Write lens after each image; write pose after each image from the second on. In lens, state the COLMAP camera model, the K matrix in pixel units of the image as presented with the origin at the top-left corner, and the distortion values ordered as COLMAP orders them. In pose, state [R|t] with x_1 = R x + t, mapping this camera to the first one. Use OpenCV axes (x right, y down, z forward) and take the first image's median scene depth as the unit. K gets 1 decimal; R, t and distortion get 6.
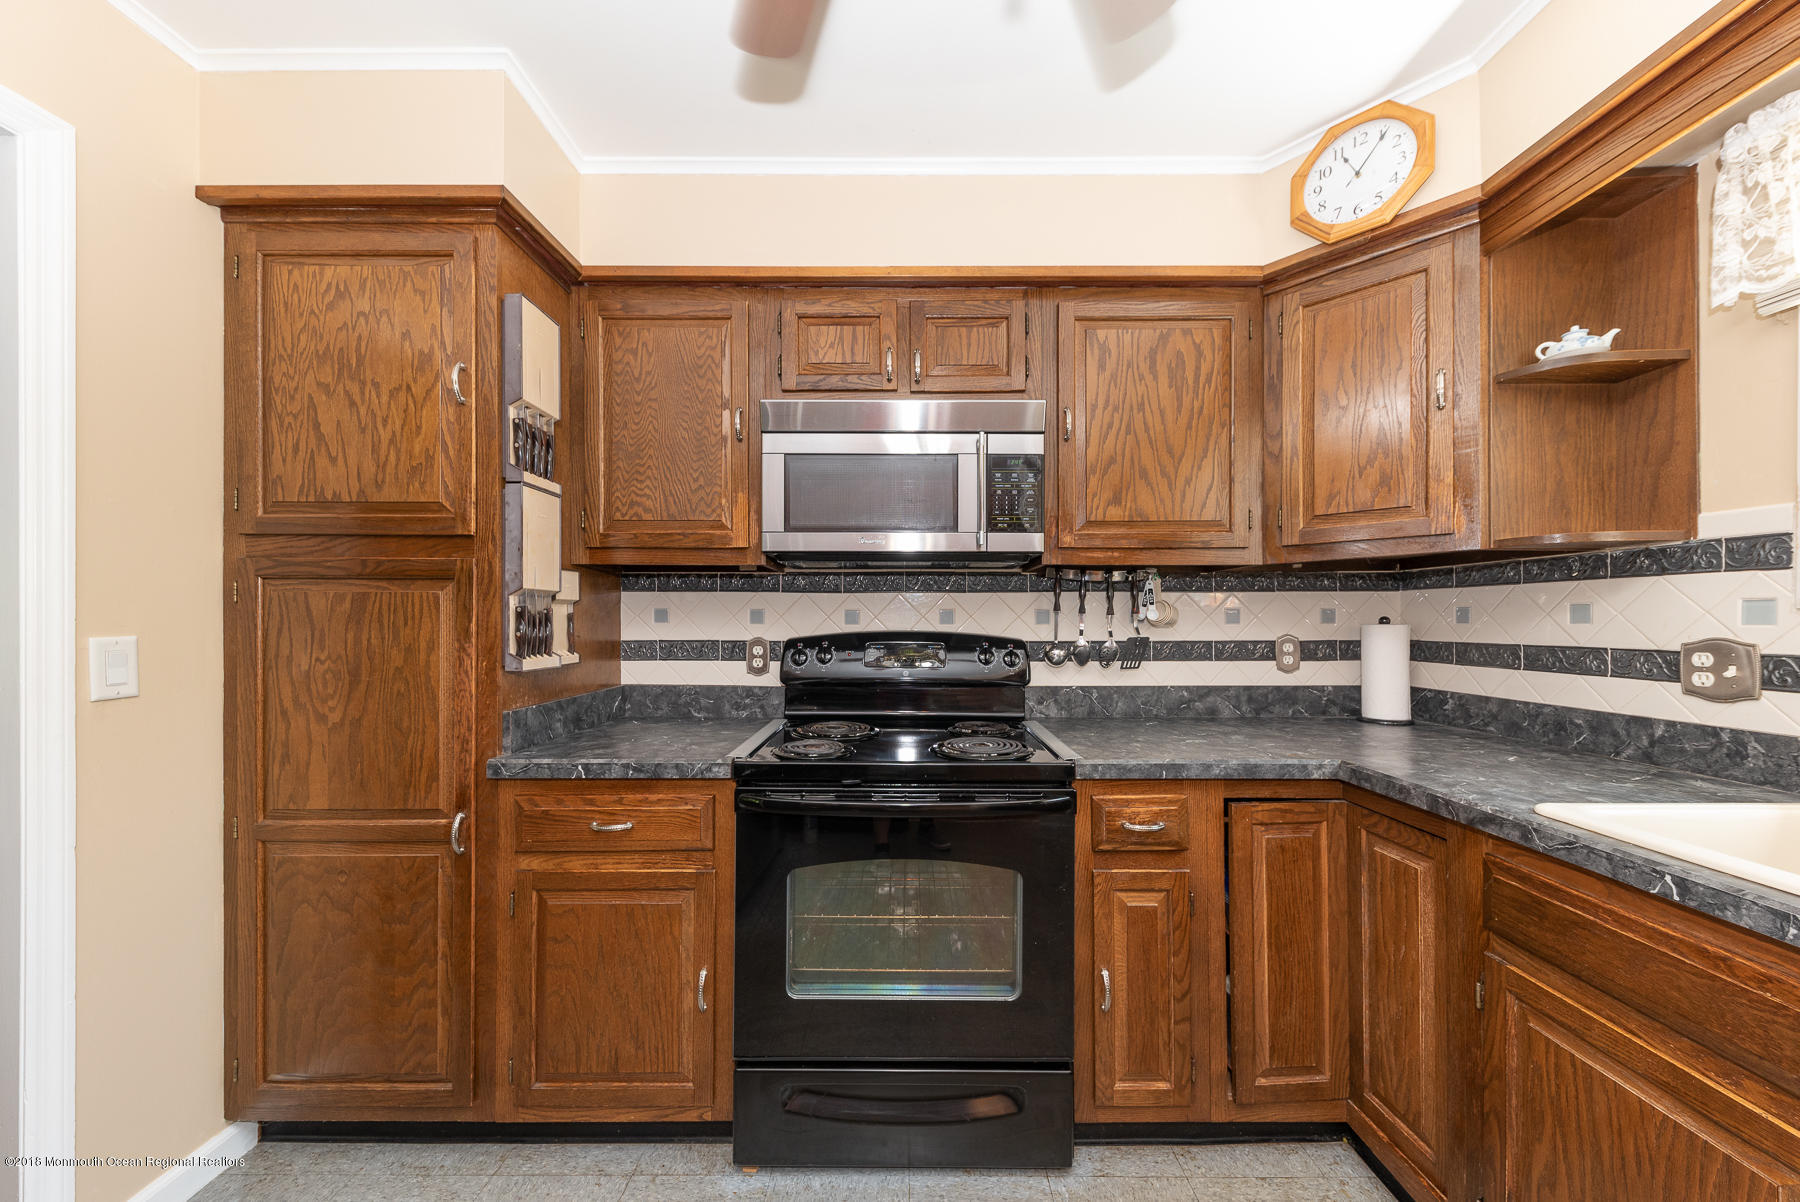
lens RADIAL K [[621.9, 0, 905.5], [0, 621.9, 618.1], [0, 0, 1]] dist [0.009201, -0.003475]
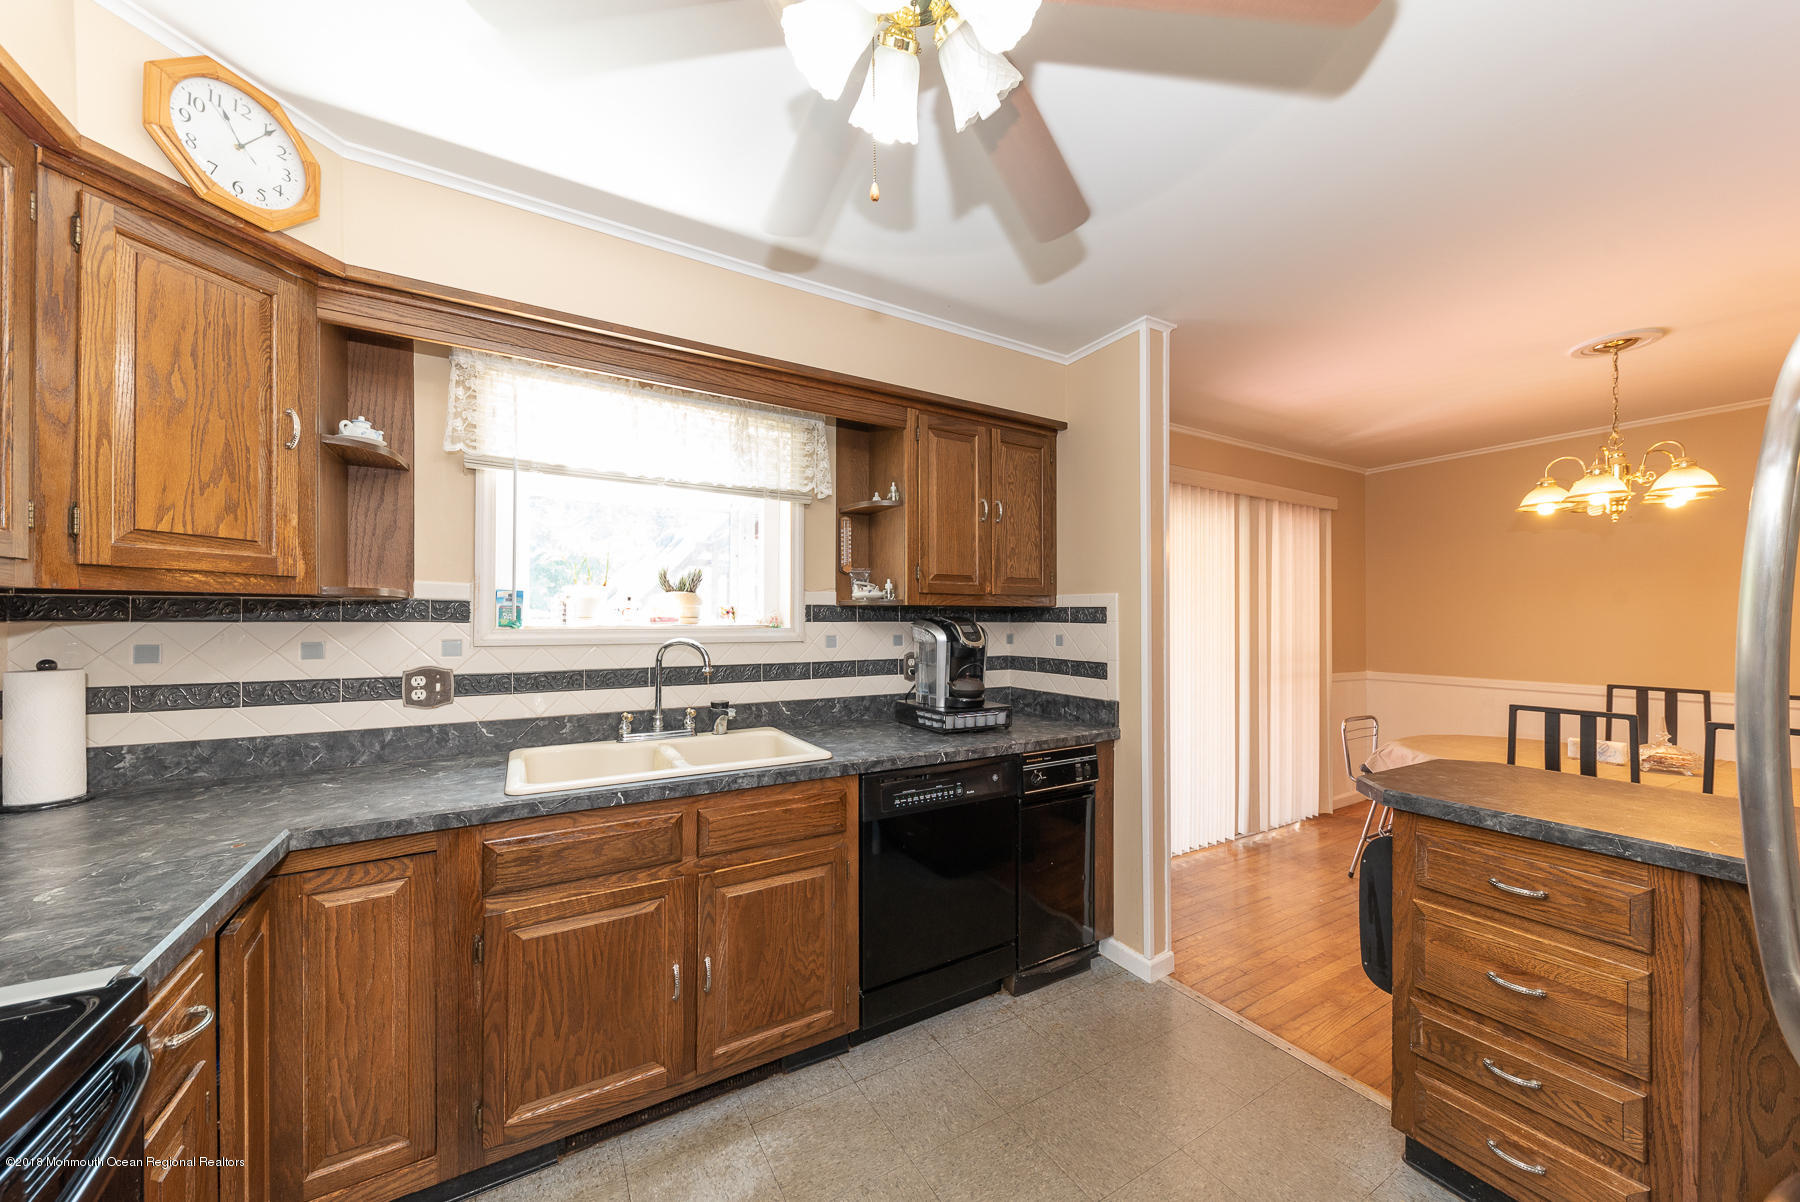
lens RADIAL K [[621.9, 0, 900.0], [0, 621.9, 614.8], [0, 0, 1]] dist [0.009201, -0.003475]
pose [[-0.519872, 0.008069, 0.854206, -0.460437], [-0.004764, 0.999912, -0.012345, -0.062480], [-0.854231, -0.010487, -0.519788, 0.652386]]
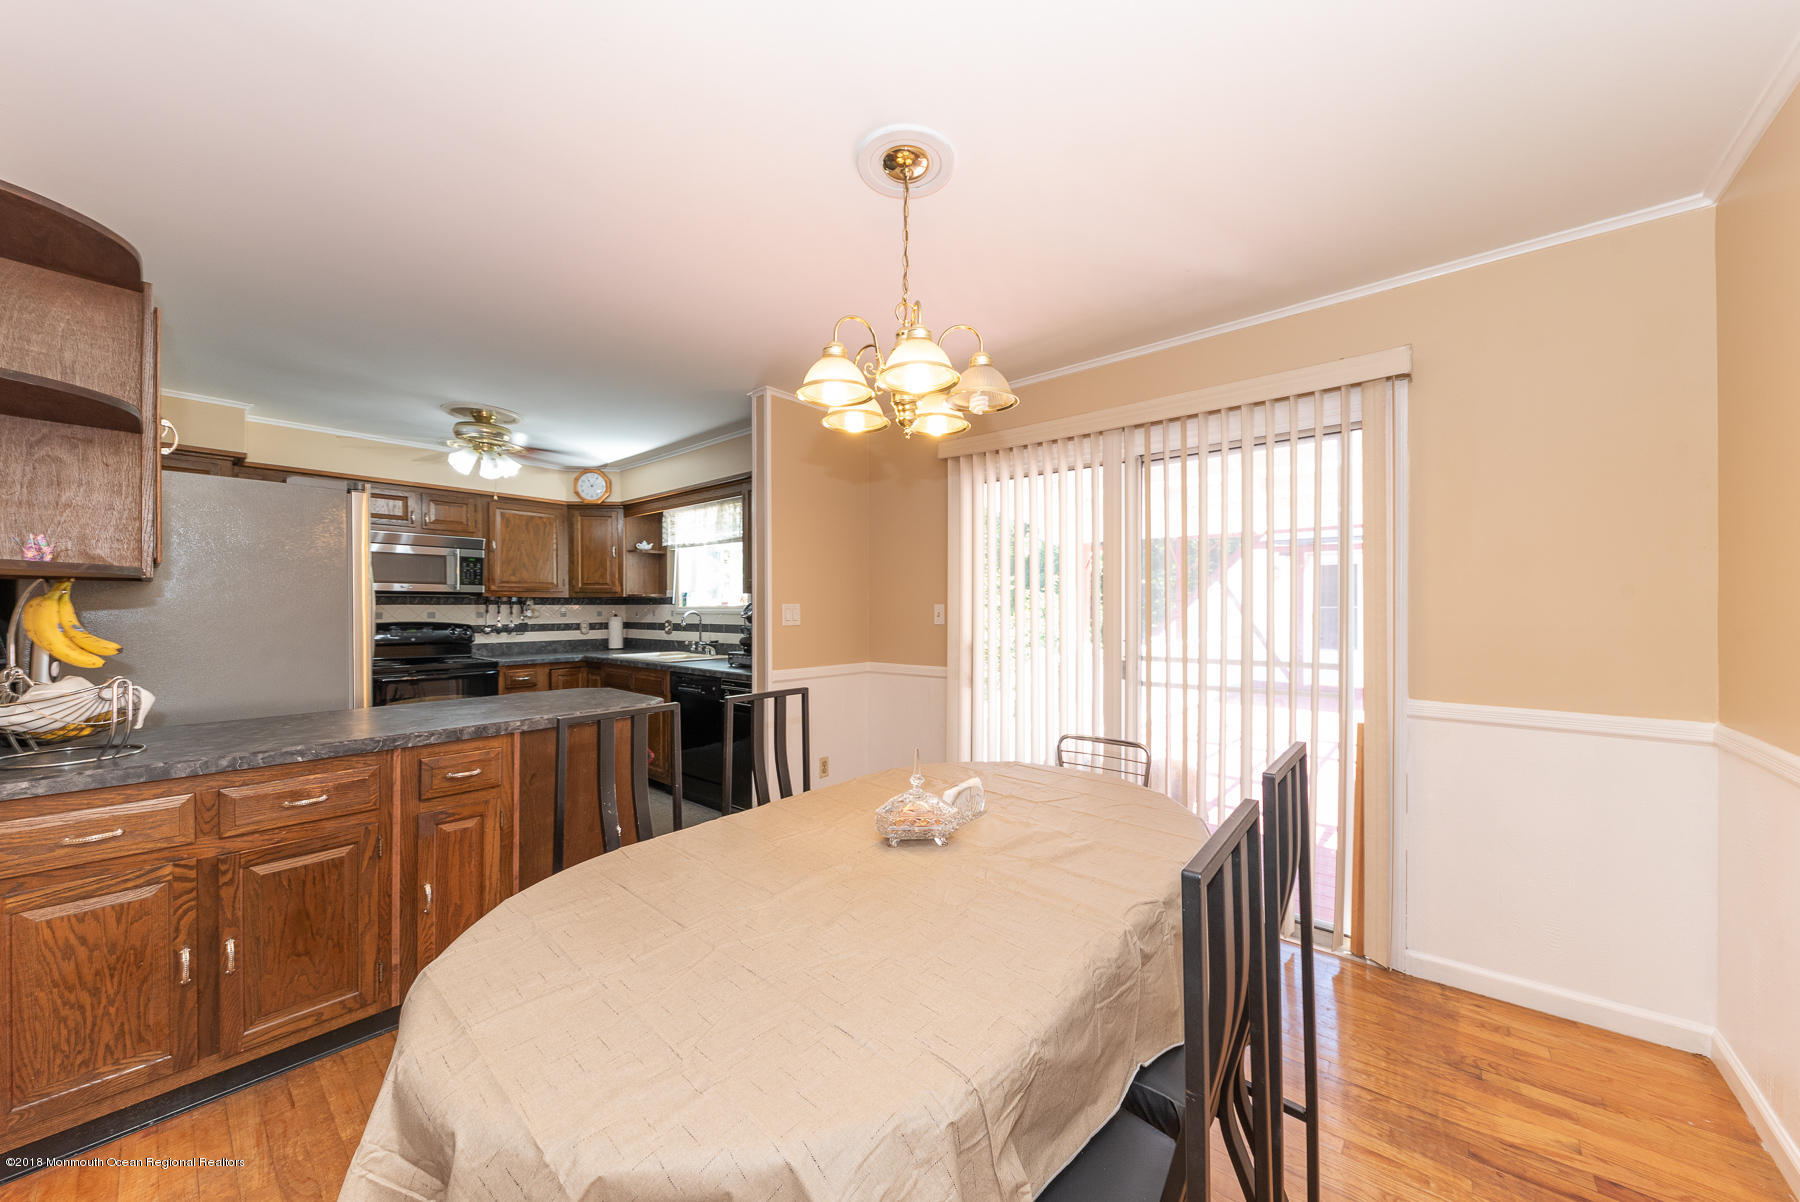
lens RADIAL K [[621.9, 0, 913.9], [0, 621.9, 612.1], [0, 0, 1]] dist [0.009201, -0.003475]
pose [[0.639581, -0.004211, 0.768712, -0.761555], [-0.002810, 0.999966, 0.007816, -0.049189], [-0.768718, -0.007159, 0.639547, -2.491453]]
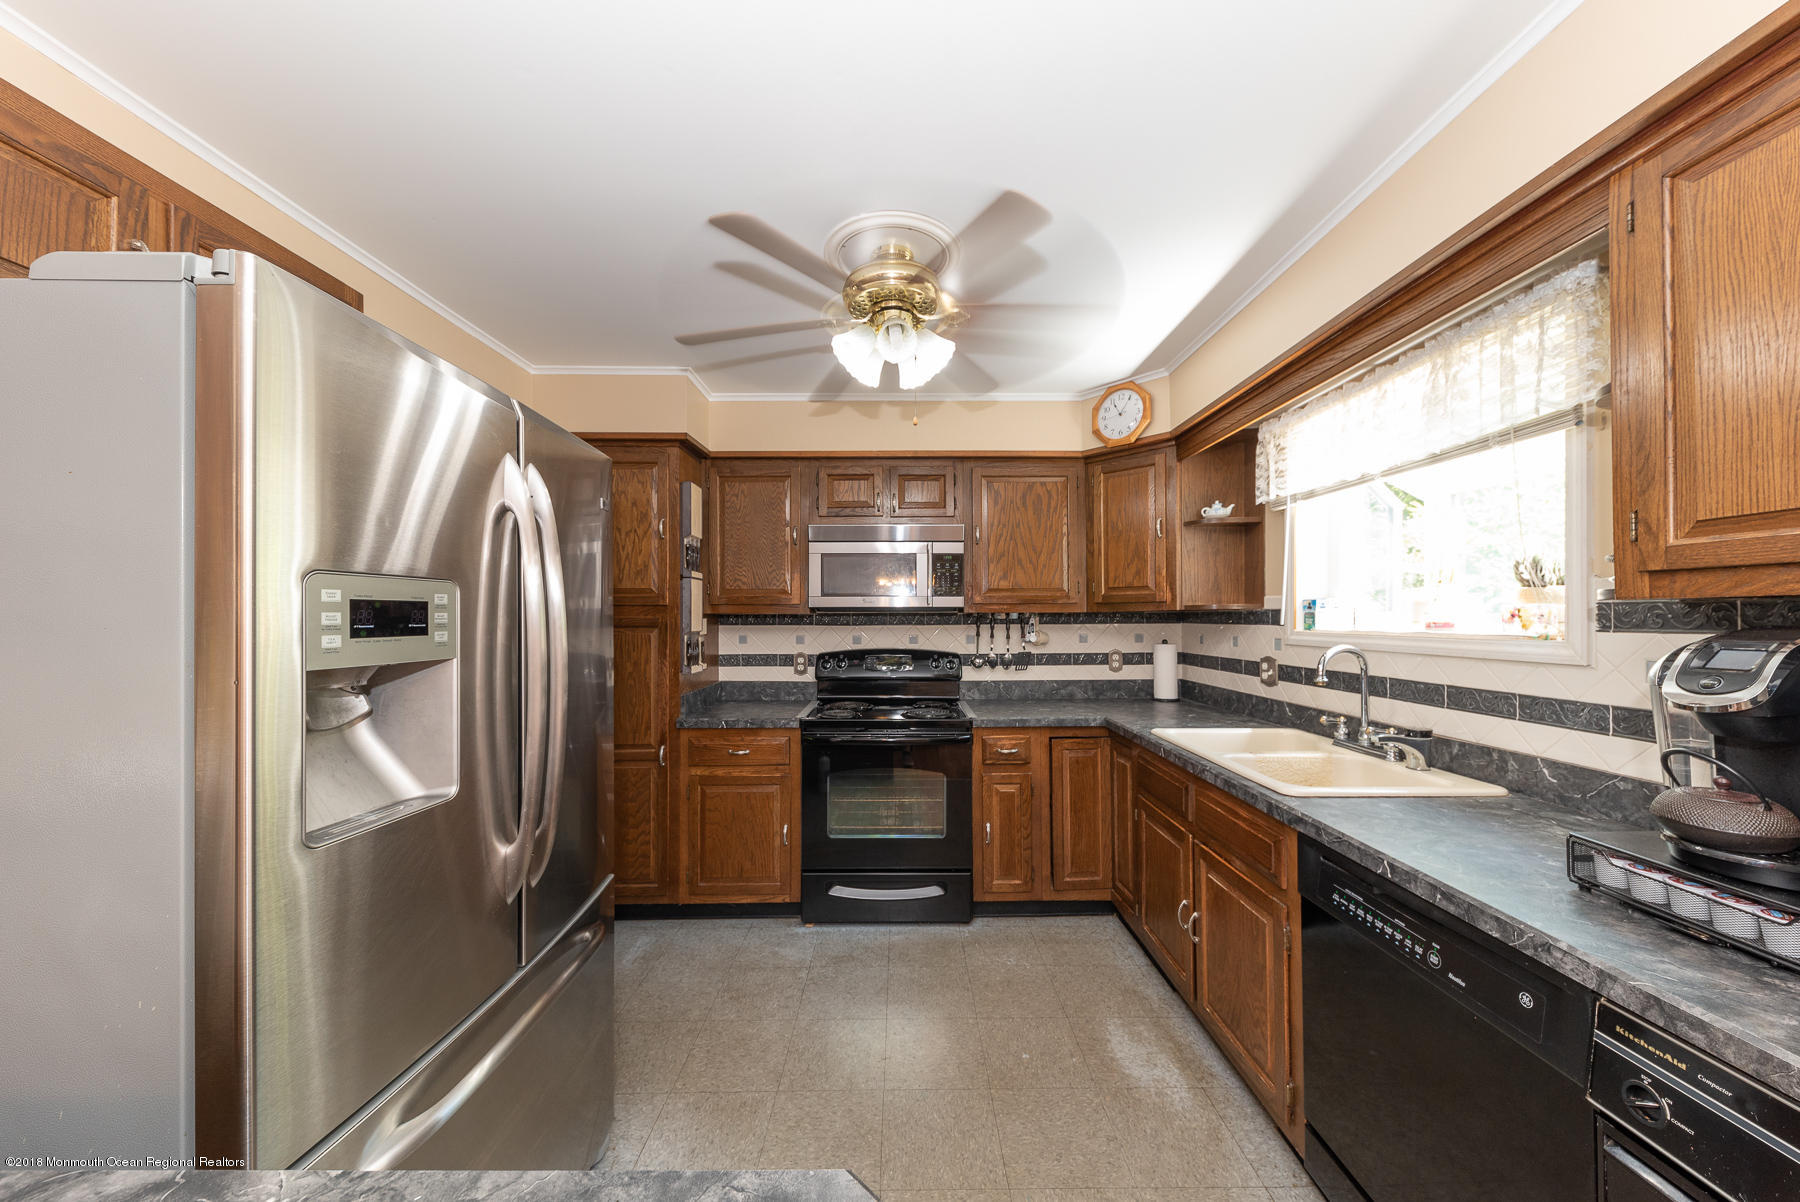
lens RADIAL K [[621.9, 0, 899.2], [0, 621.9, 607.4], [0, 0, 1]] dist [0.009201, -0.003475]
pose [[0.999973, -0.003730, 0.006308, 0.024580], [0.003801, 0.999928, -0.011366, -0.092069], [-0.006265, 0.011389, 0.999916, -0.894437]]
